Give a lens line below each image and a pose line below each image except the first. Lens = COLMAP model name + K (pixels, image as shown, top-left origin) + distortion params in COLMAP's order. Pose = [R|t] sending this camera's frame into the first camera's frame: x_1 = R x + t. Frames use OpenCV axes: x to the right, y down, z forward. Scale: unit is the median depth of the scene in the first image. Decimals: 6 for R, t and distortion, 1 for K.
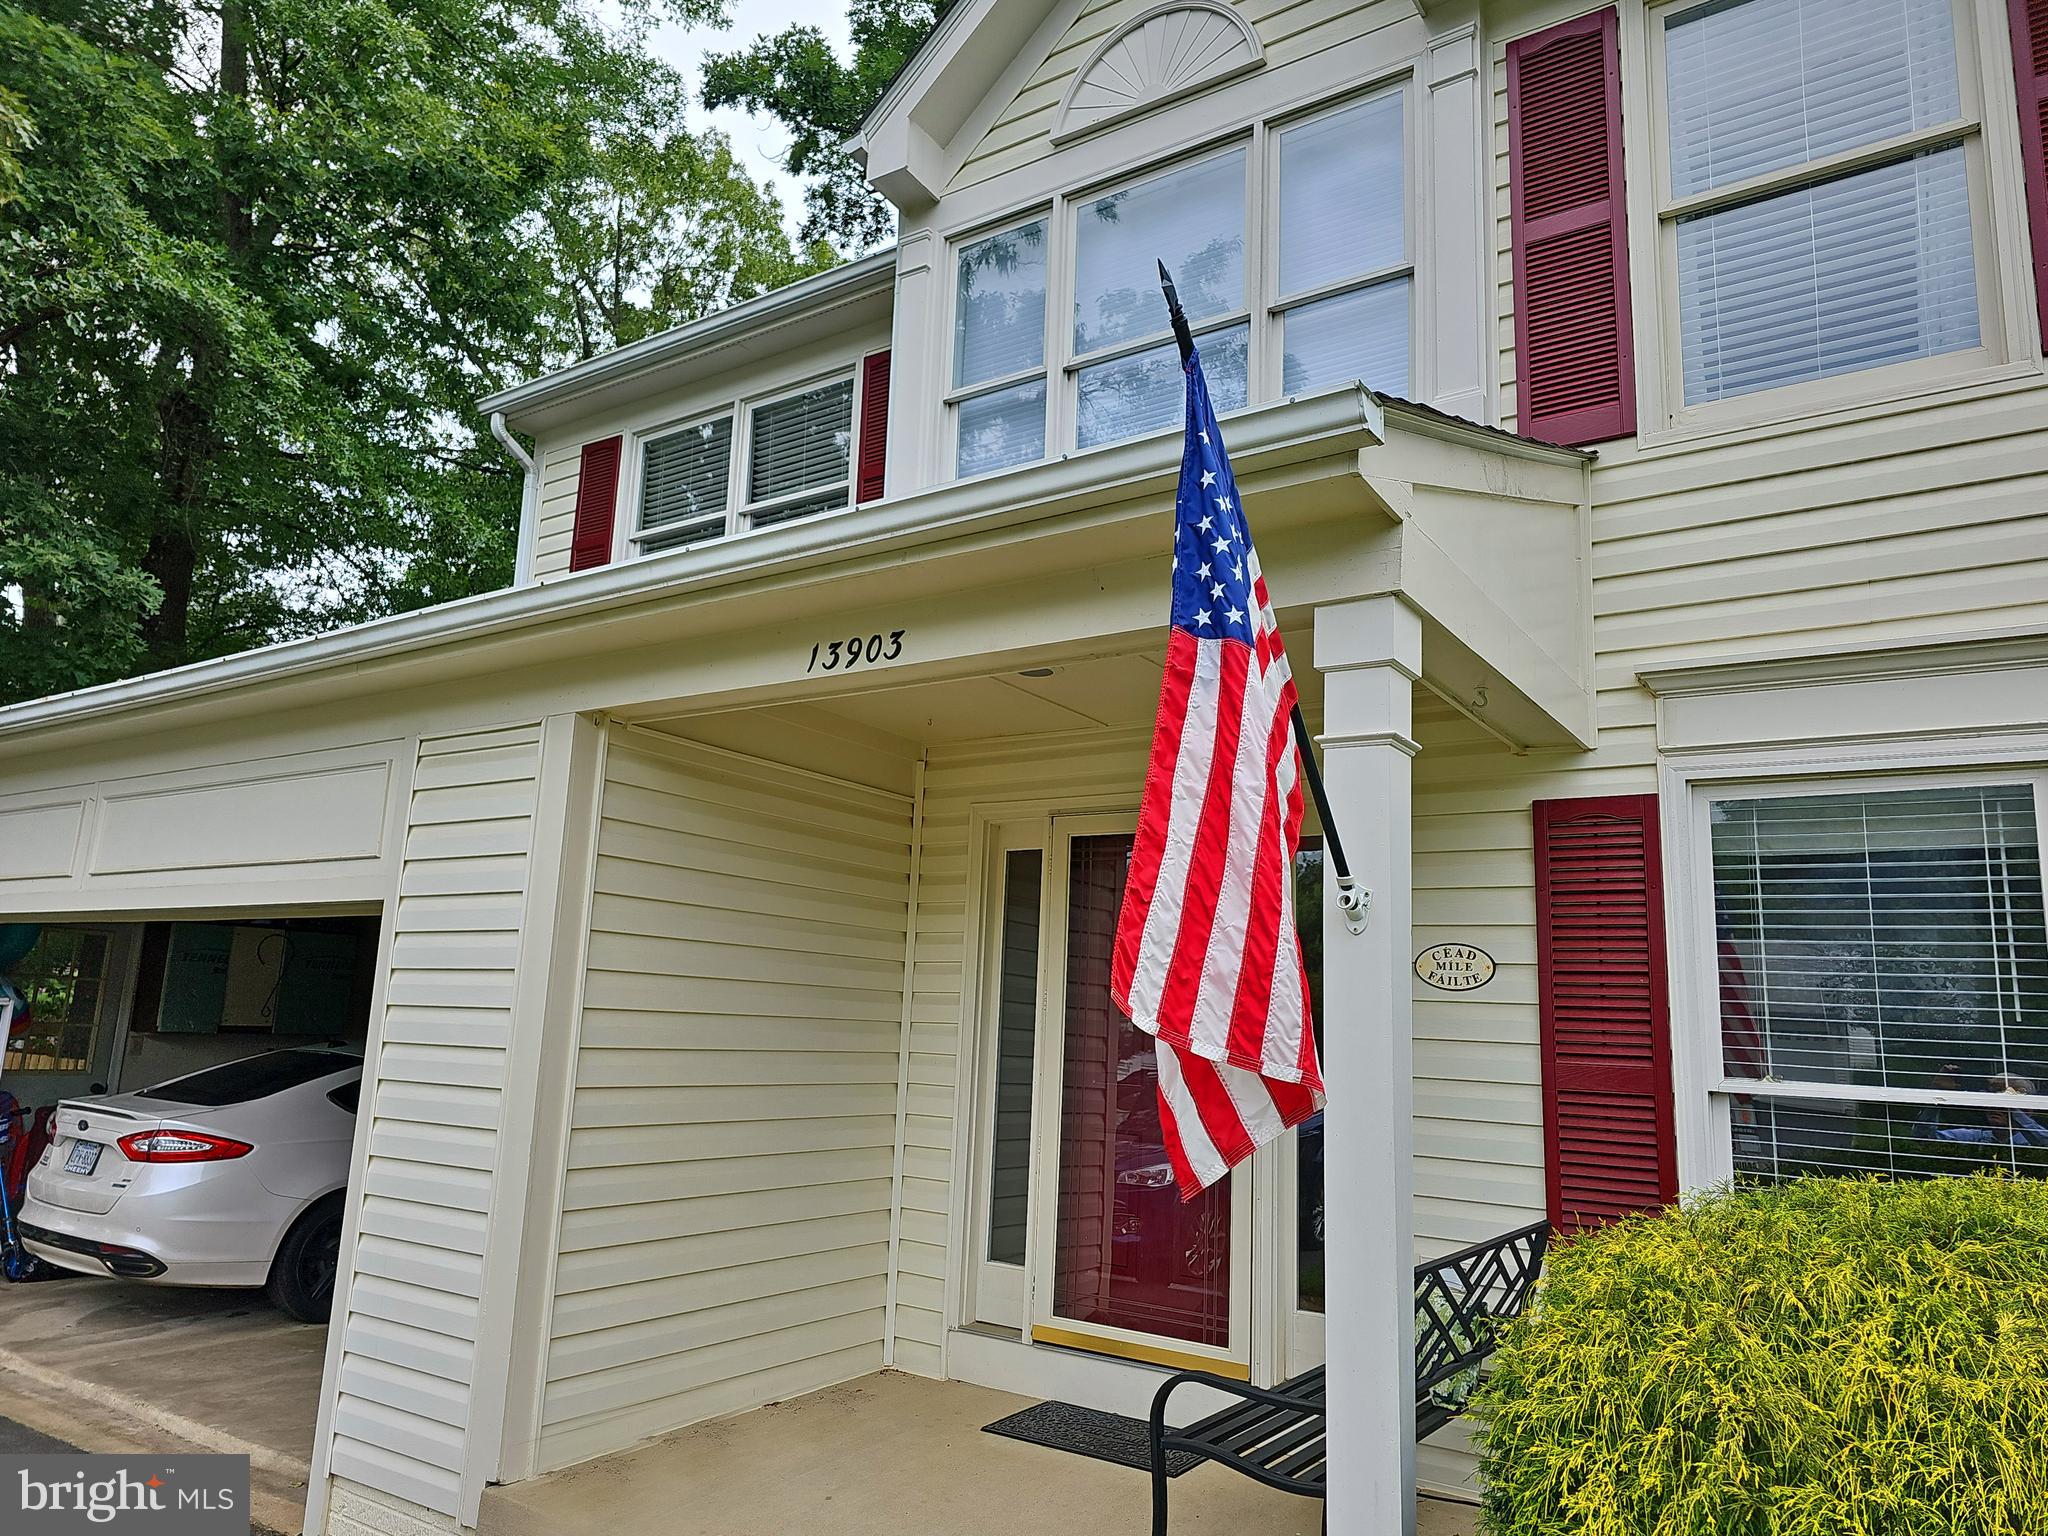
lens RADIAL K [[1367.7, 0, 1034.2], [0, 1367.7, 763.8], [0, 0, 1]] dist [0.032159, -0.012030]
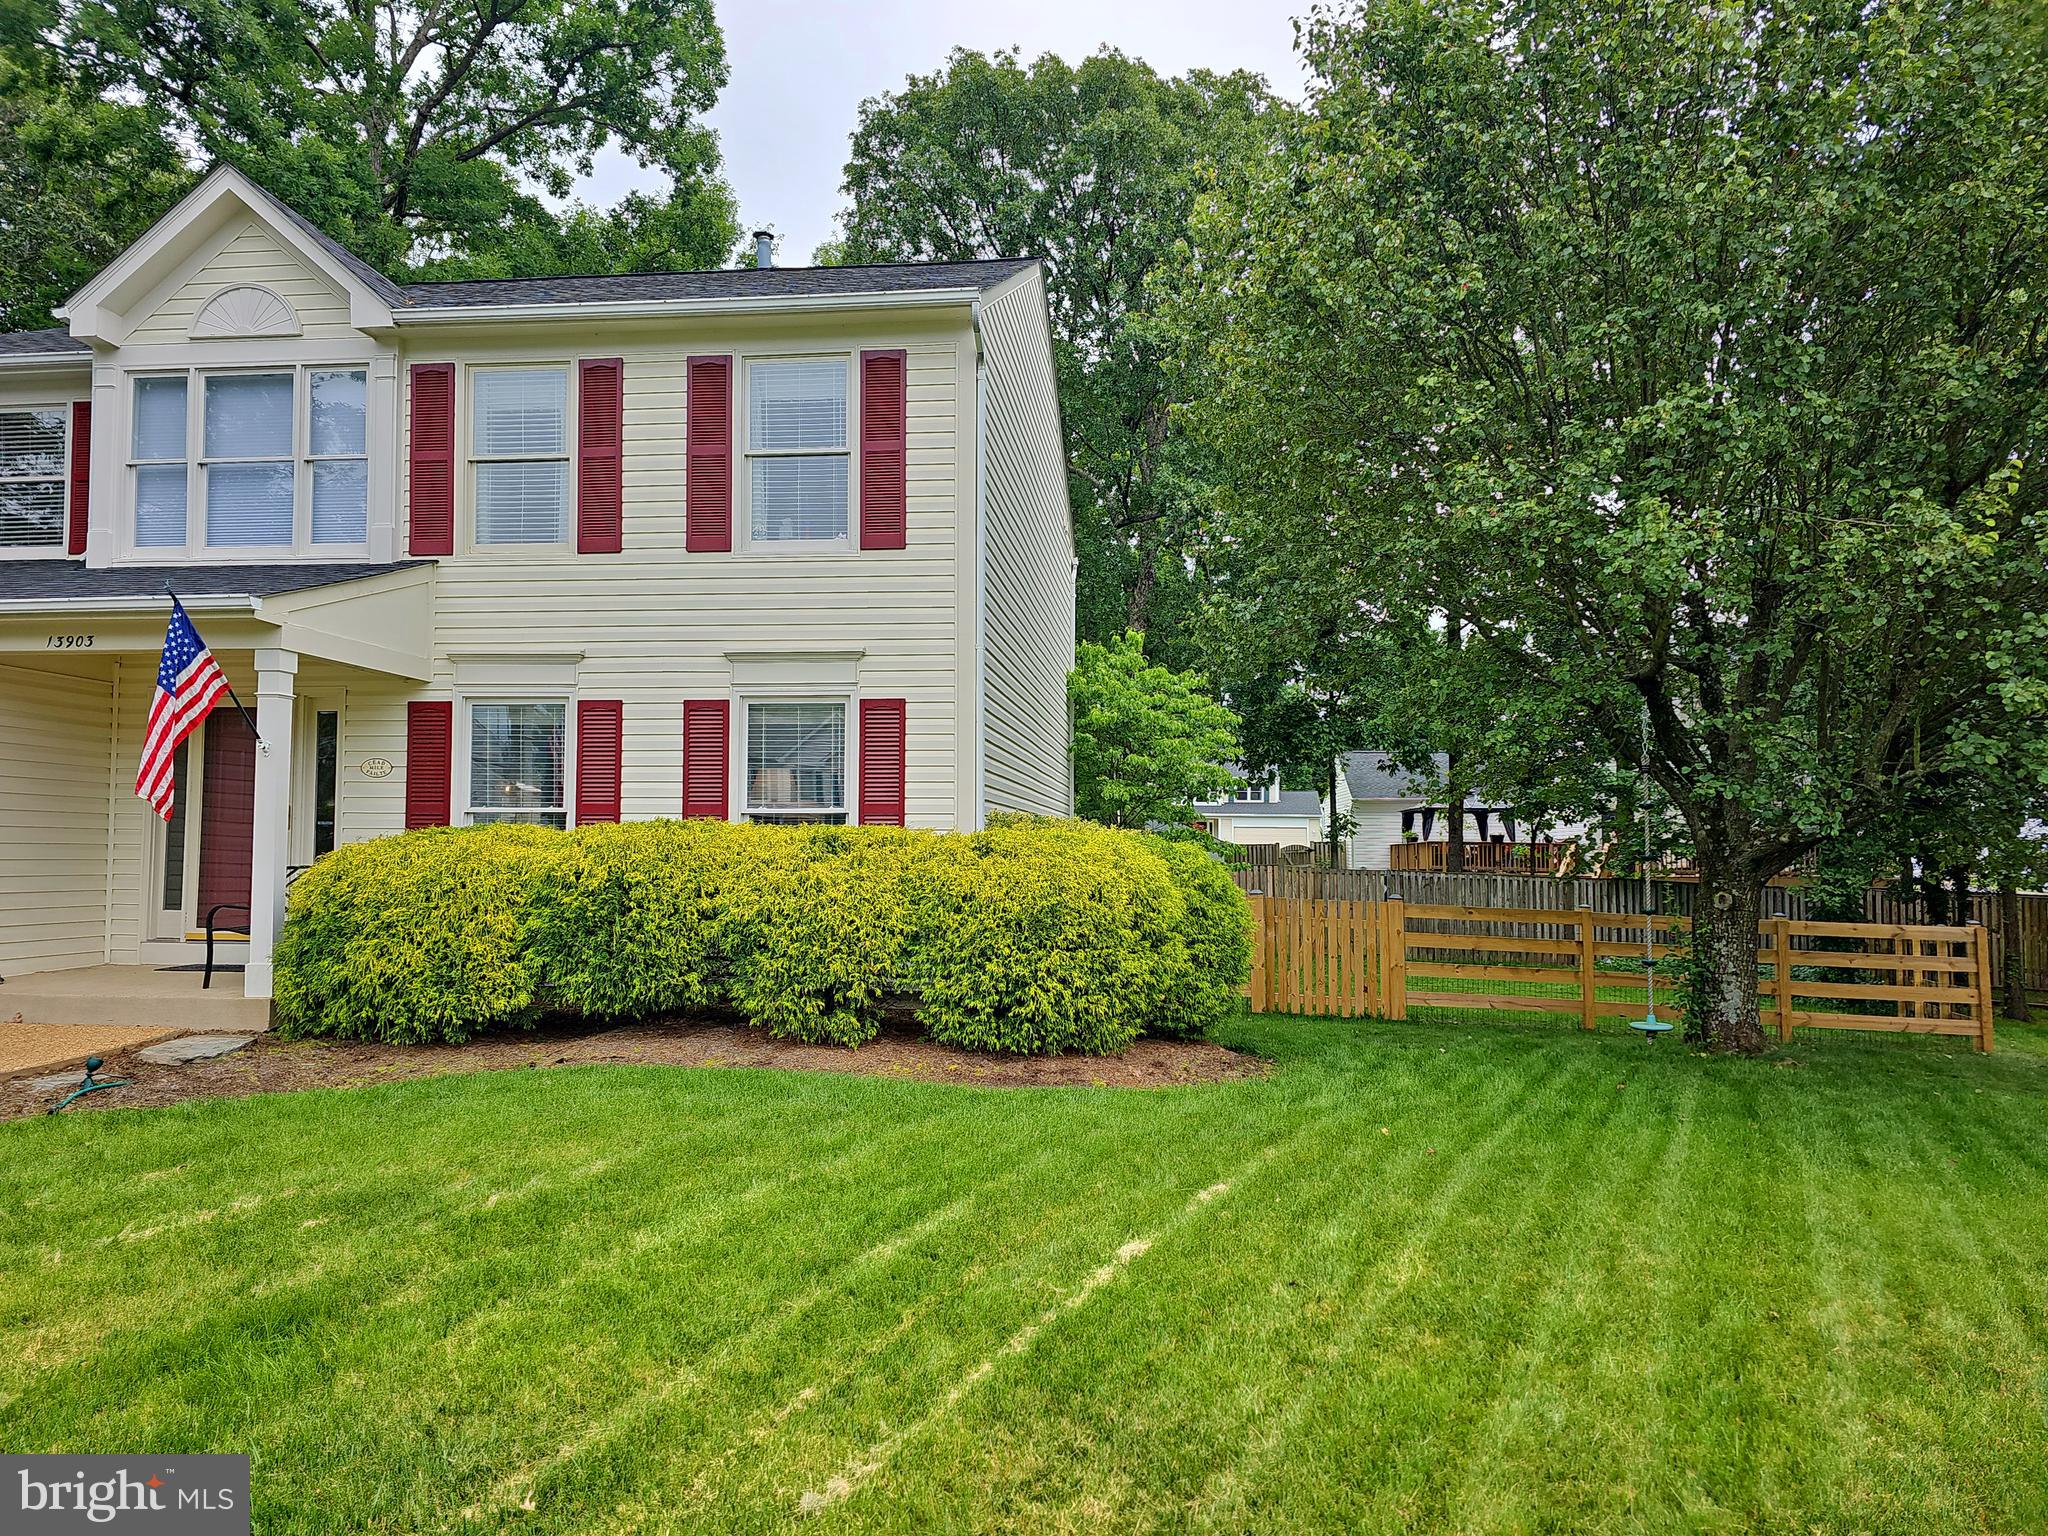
lens RADIAL K [[1367.7, 0, 1018.3], [0, 1367.7, 785.8], [0, 0, 1]] dist [0.032159, -0.012030]
pose [[0.897249, -0.010556, 0.441398, 0.208985], [-0.057163, 0.988523, 0.139838, -0.191610], [-0.437808, -0.150701, 0.886348, -1.405852]]
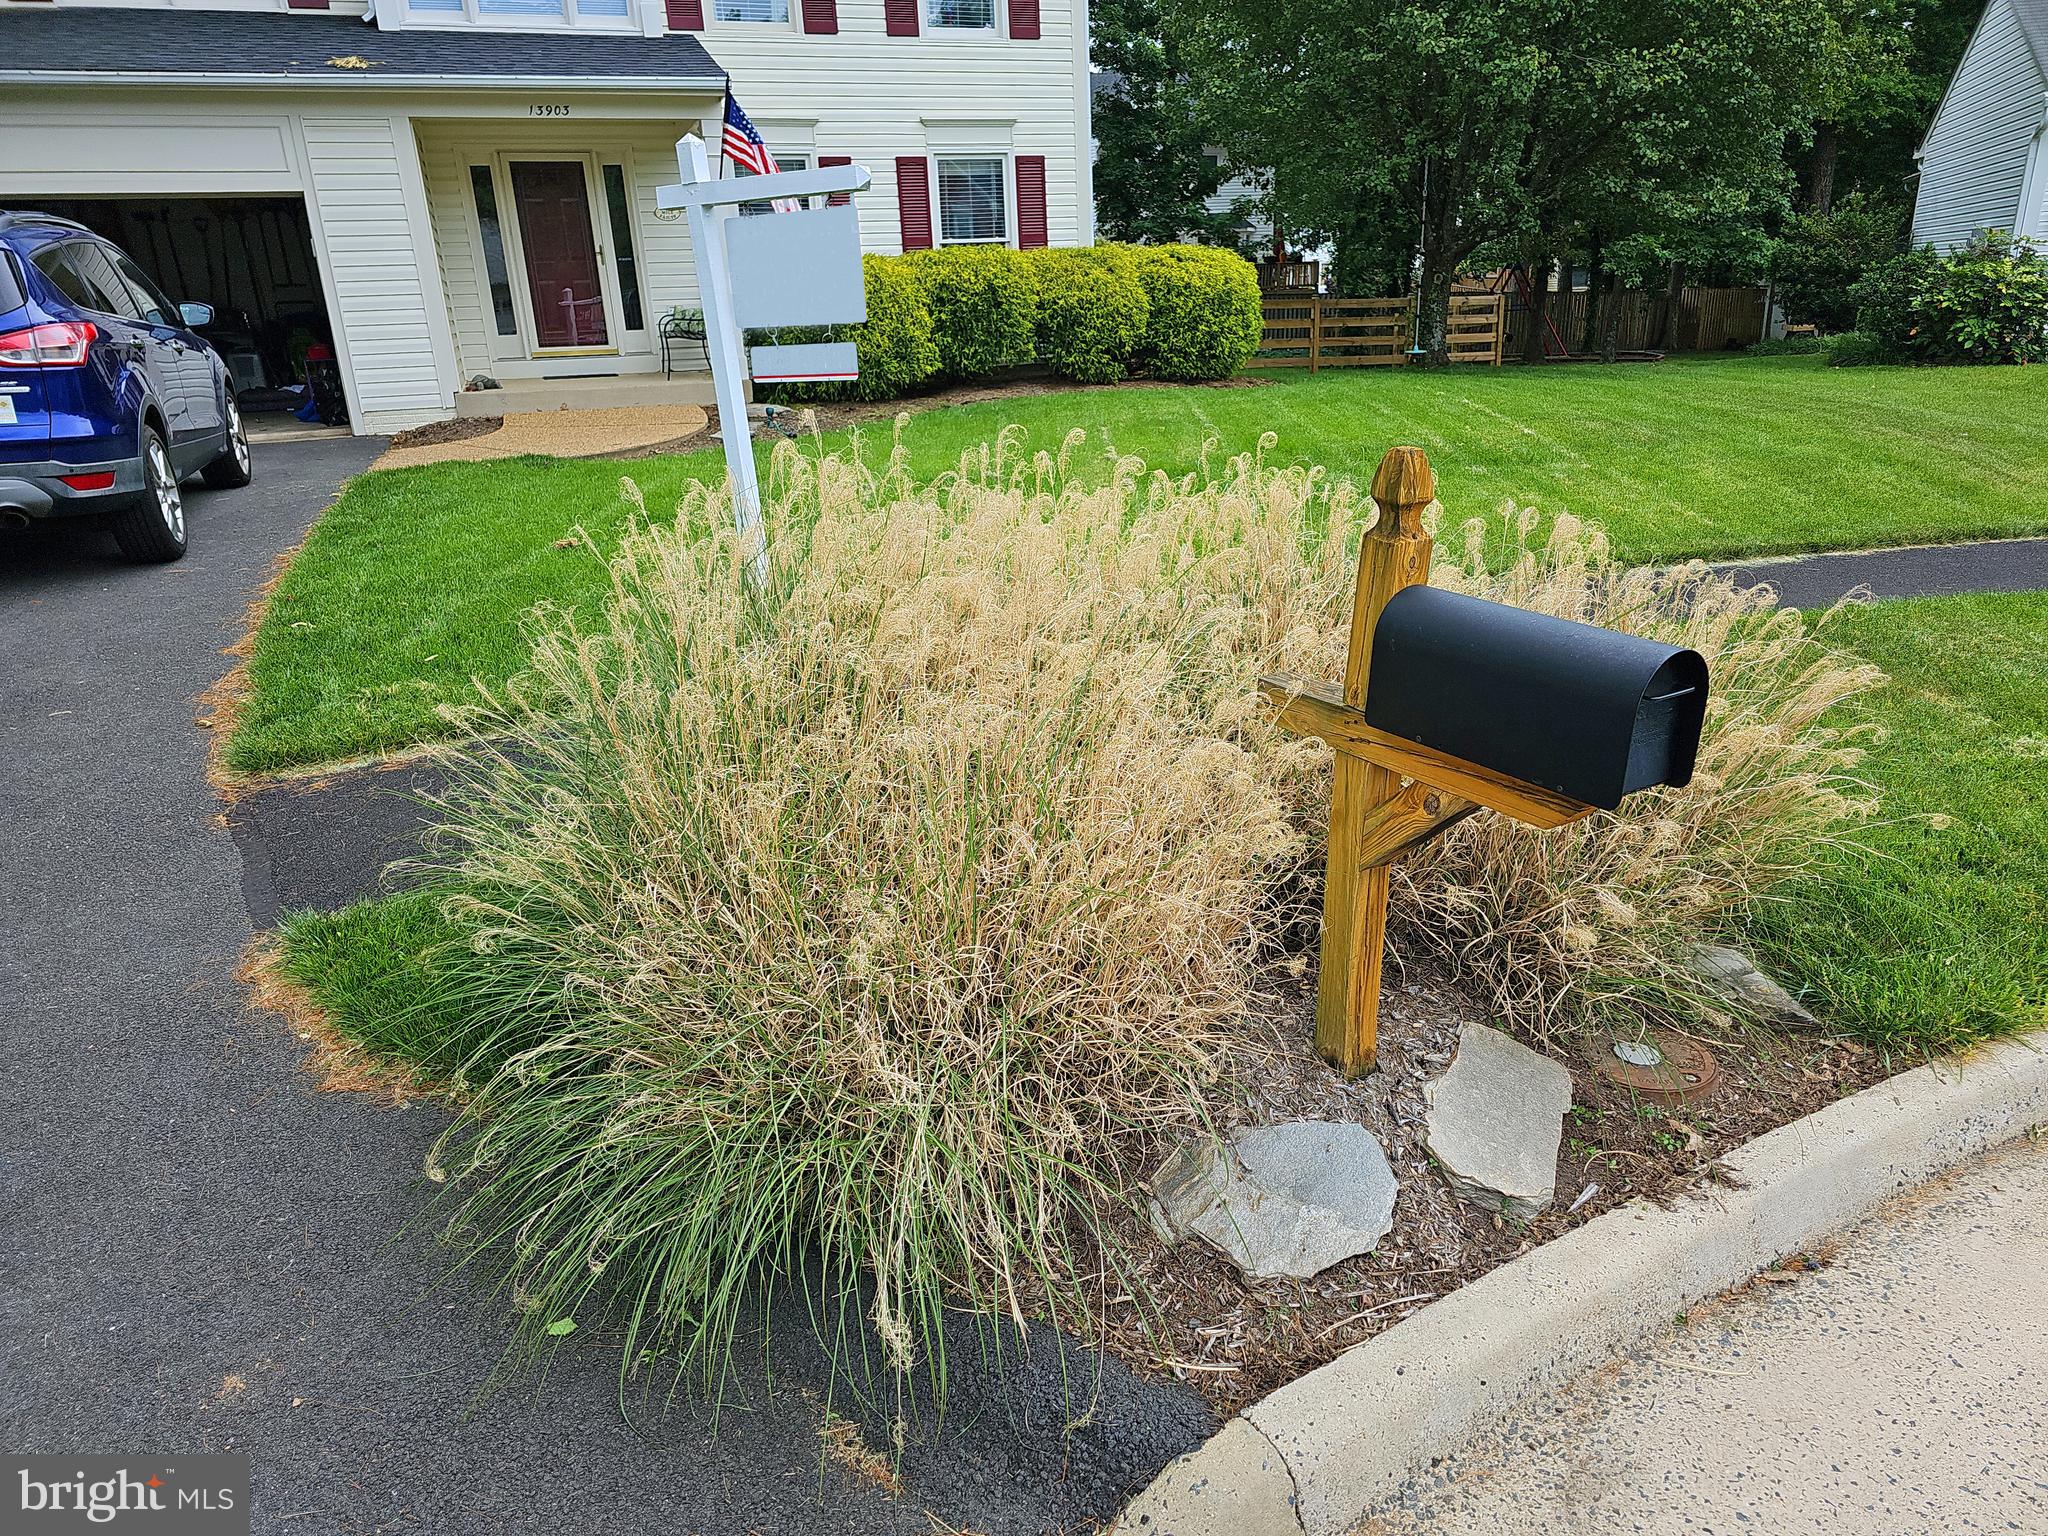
lens RADIAL K [[1367.7, 0, 1018.0], [0, 1367.7, 769.6], [0, 0, 1]] dist [0.032159, -0.012030]
pose [[0.592966, -0.320812, 0.738560, -1.681546], [-0.093898, 0.883400, 0.459115, -0.216322], [-0.799734, -0.341589, 0.493702, -1.421246]]
